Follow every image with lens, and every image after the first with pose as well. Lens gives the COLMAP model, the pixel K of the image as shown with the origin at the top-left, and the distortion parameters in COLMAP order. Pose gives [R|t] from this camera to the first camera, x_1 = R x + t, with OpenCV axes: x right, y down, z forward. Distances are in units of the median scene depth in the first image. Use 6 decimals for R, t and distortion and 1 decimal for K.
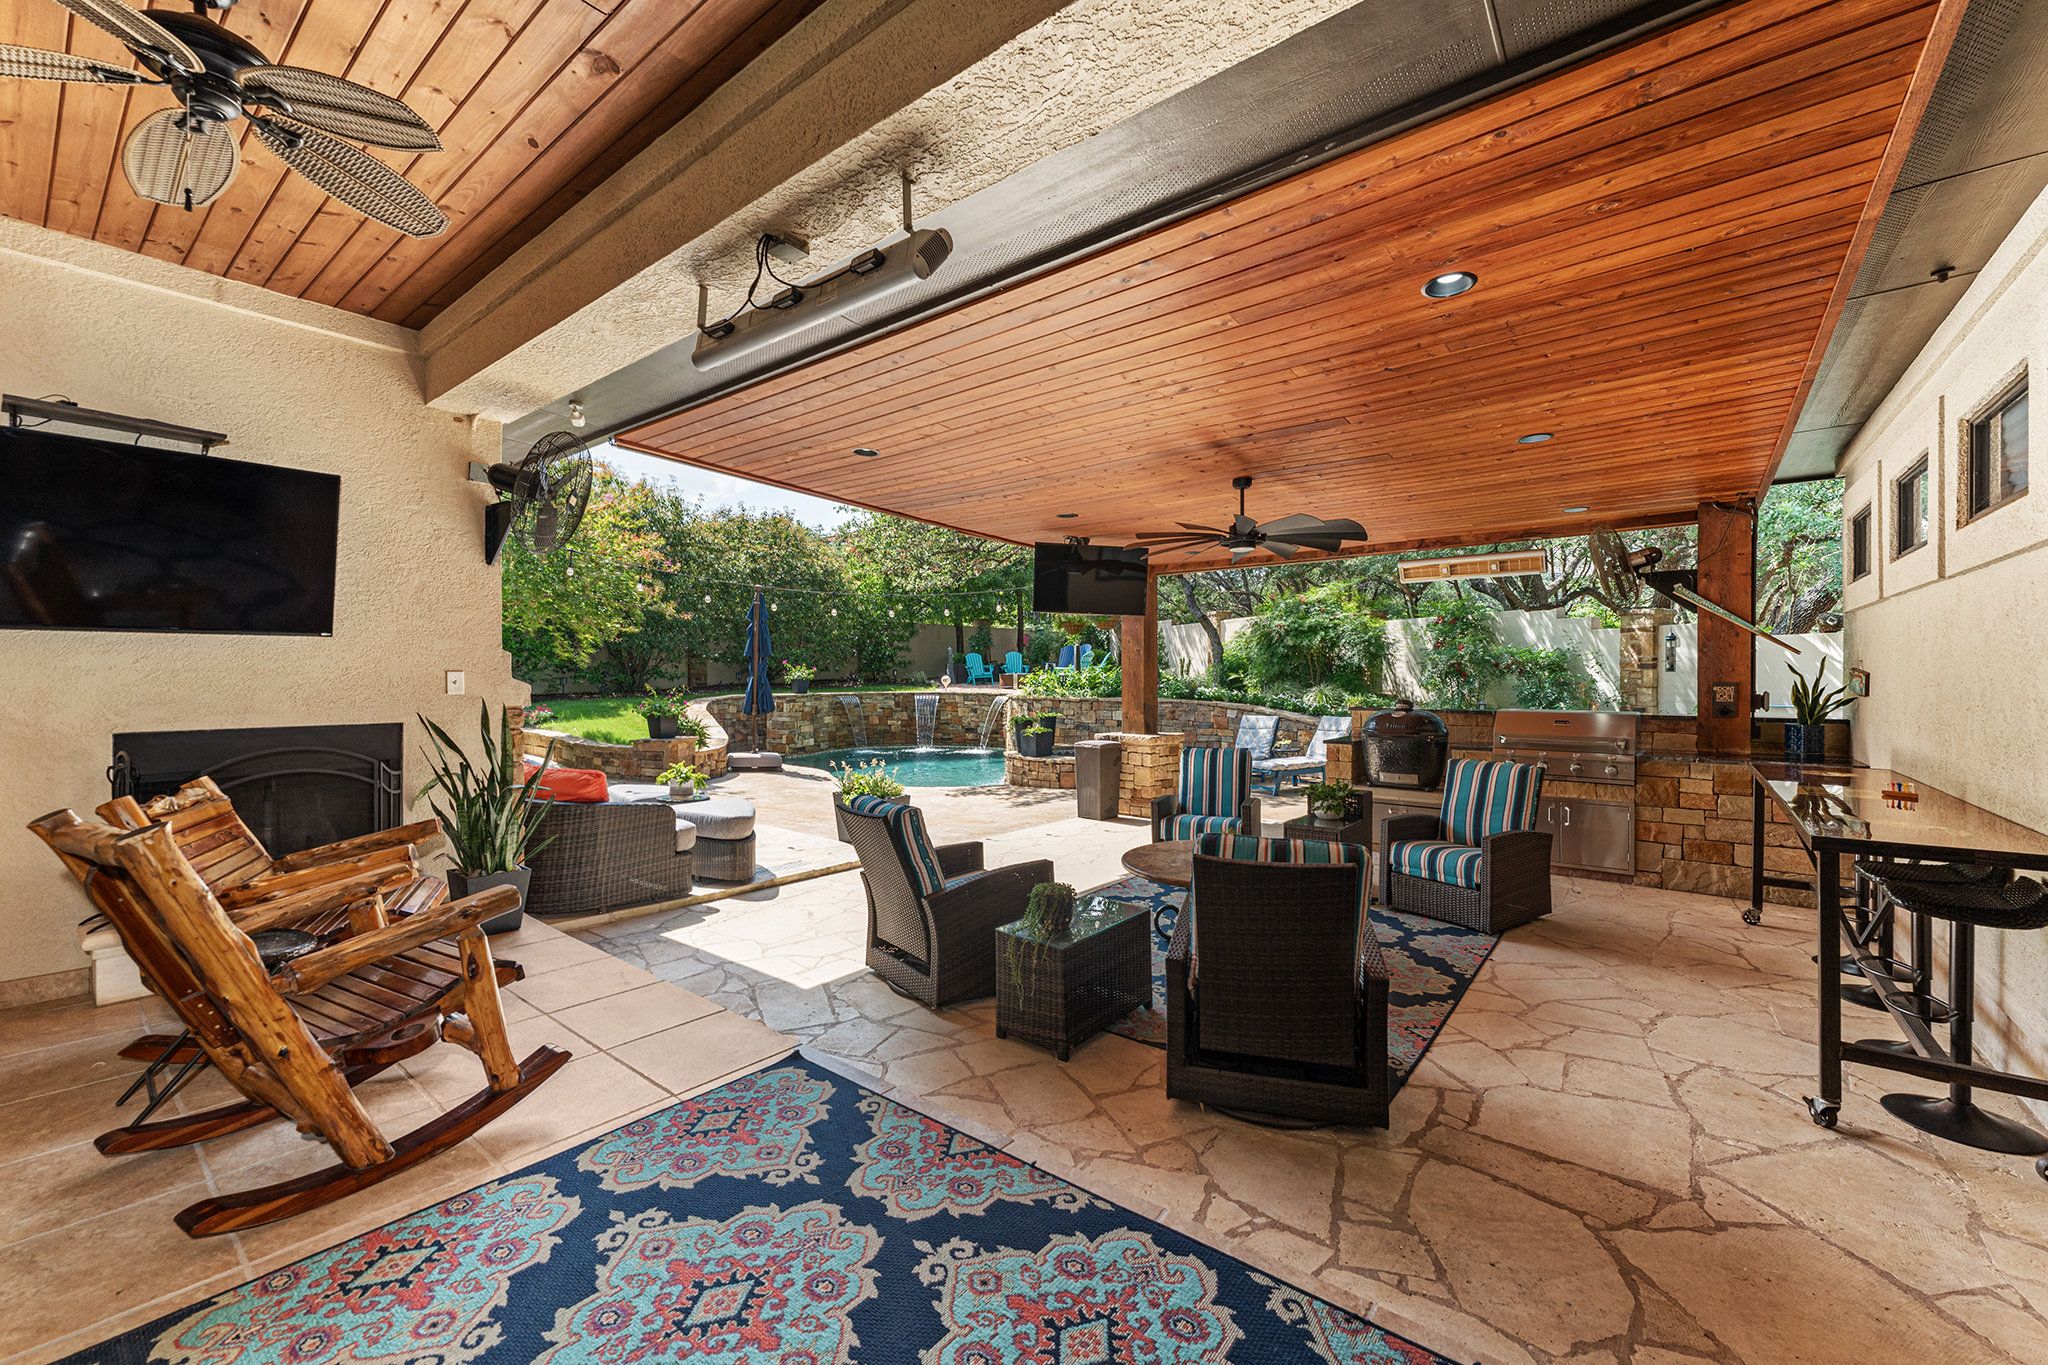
lens RADIAL K [[818.7, 0, 1022.7], [0, 818.7, 671.9], [0, 0, 1]] dist [0.000077, 0.000013]
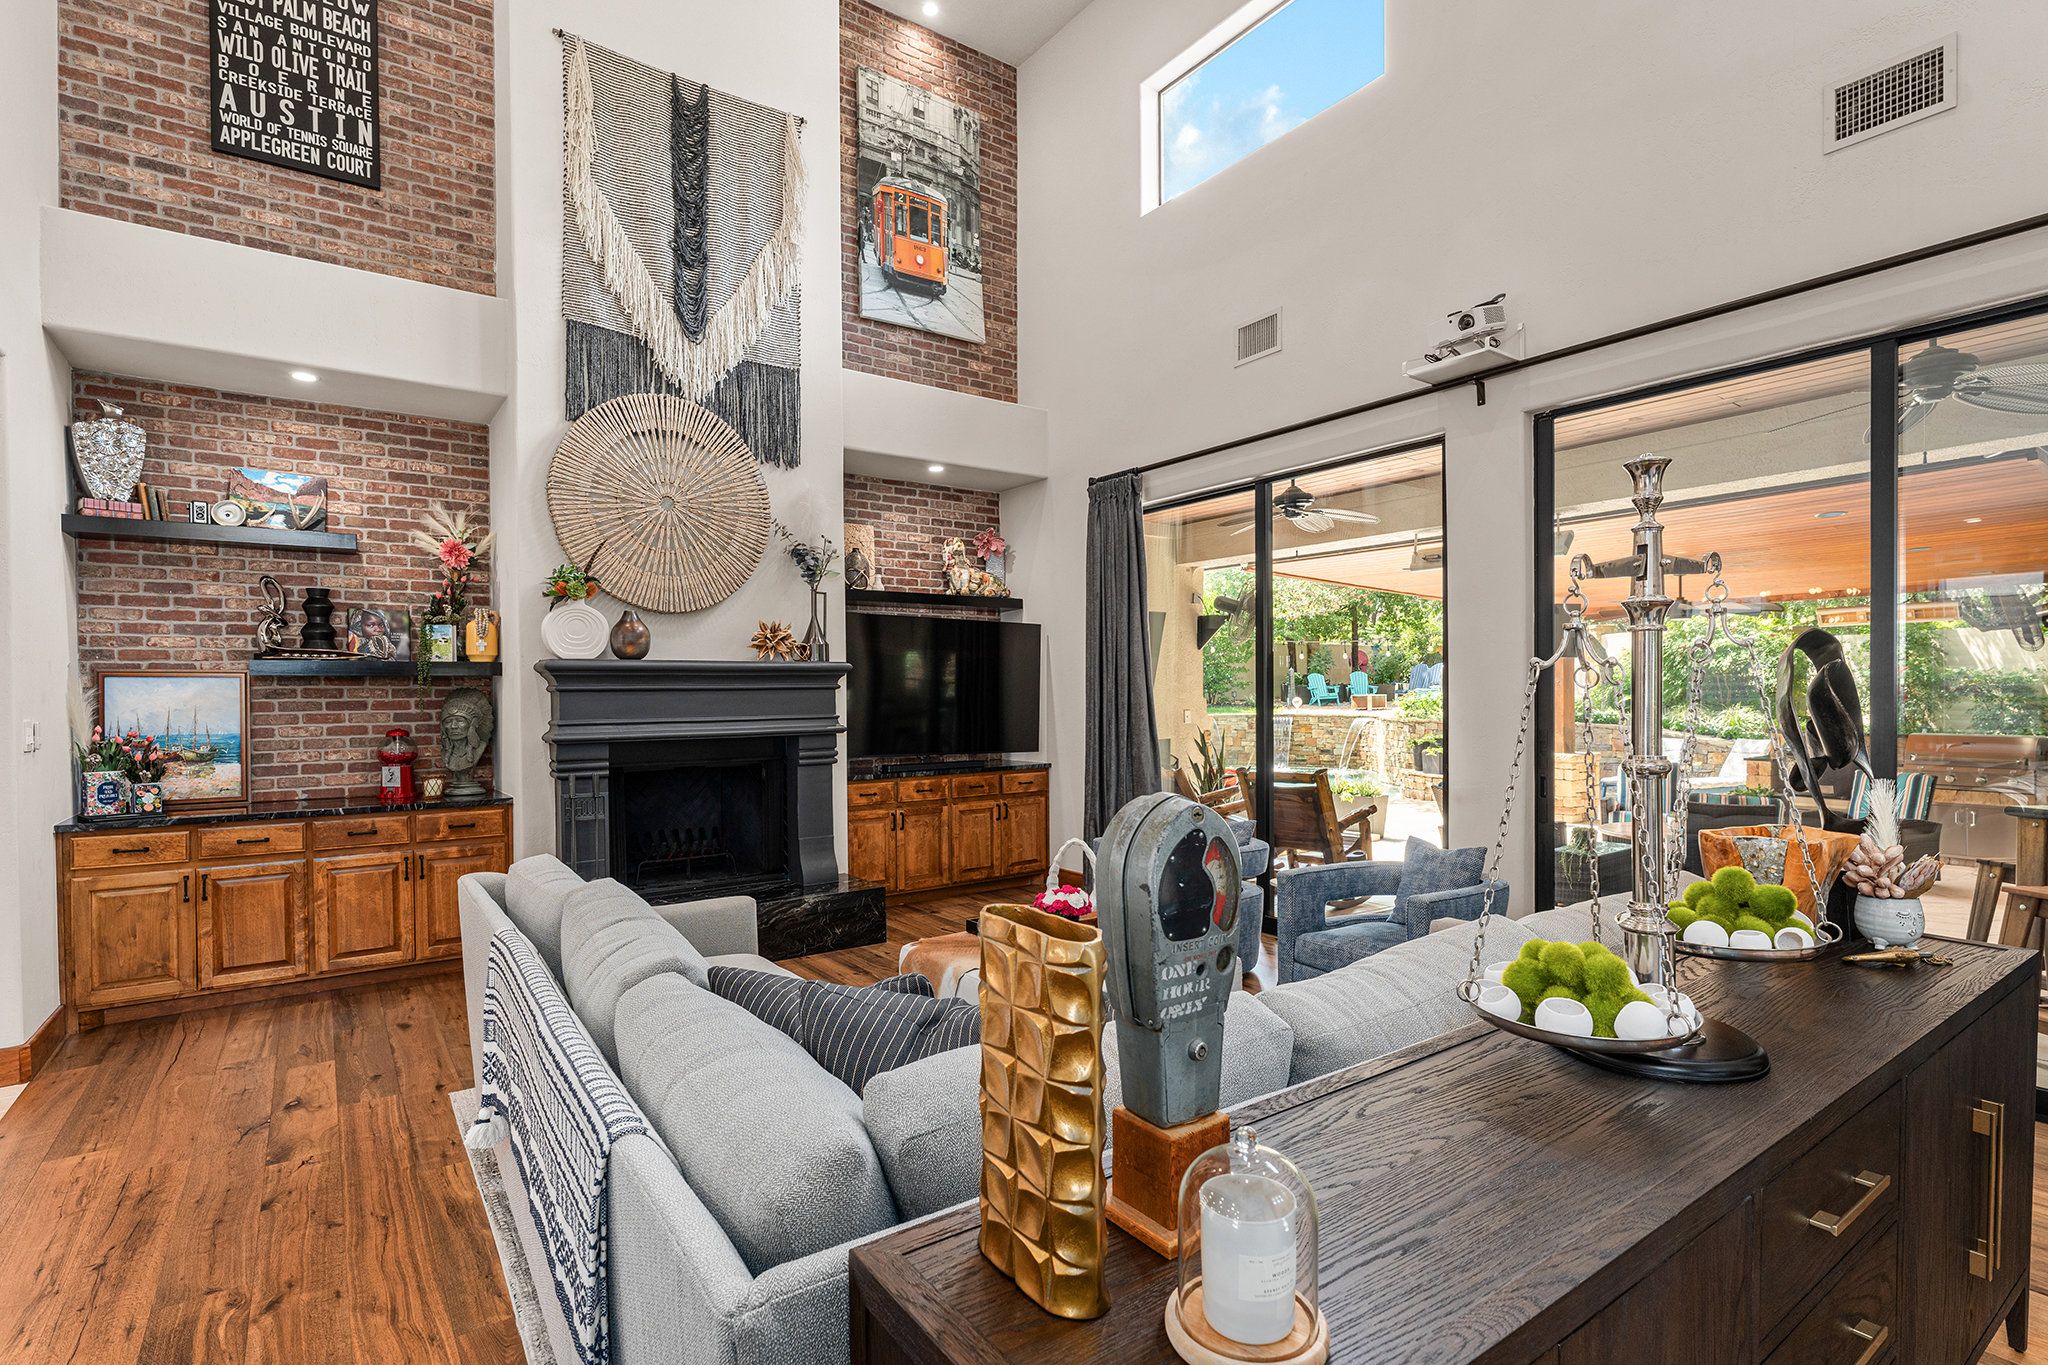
lens RADIAL K [[951.7, 0, 1024.0], [0, 951.7, 682.5], [0, 0, 1]] dist [-0.001964, -0.000104]
pose [[0.960429, -0.011303, -0.278296, -0.156354], [0.010186, 0.999933, -0.005458, -0.019242], [0.278339, 0.002408, 0.960480, -0.385745]]
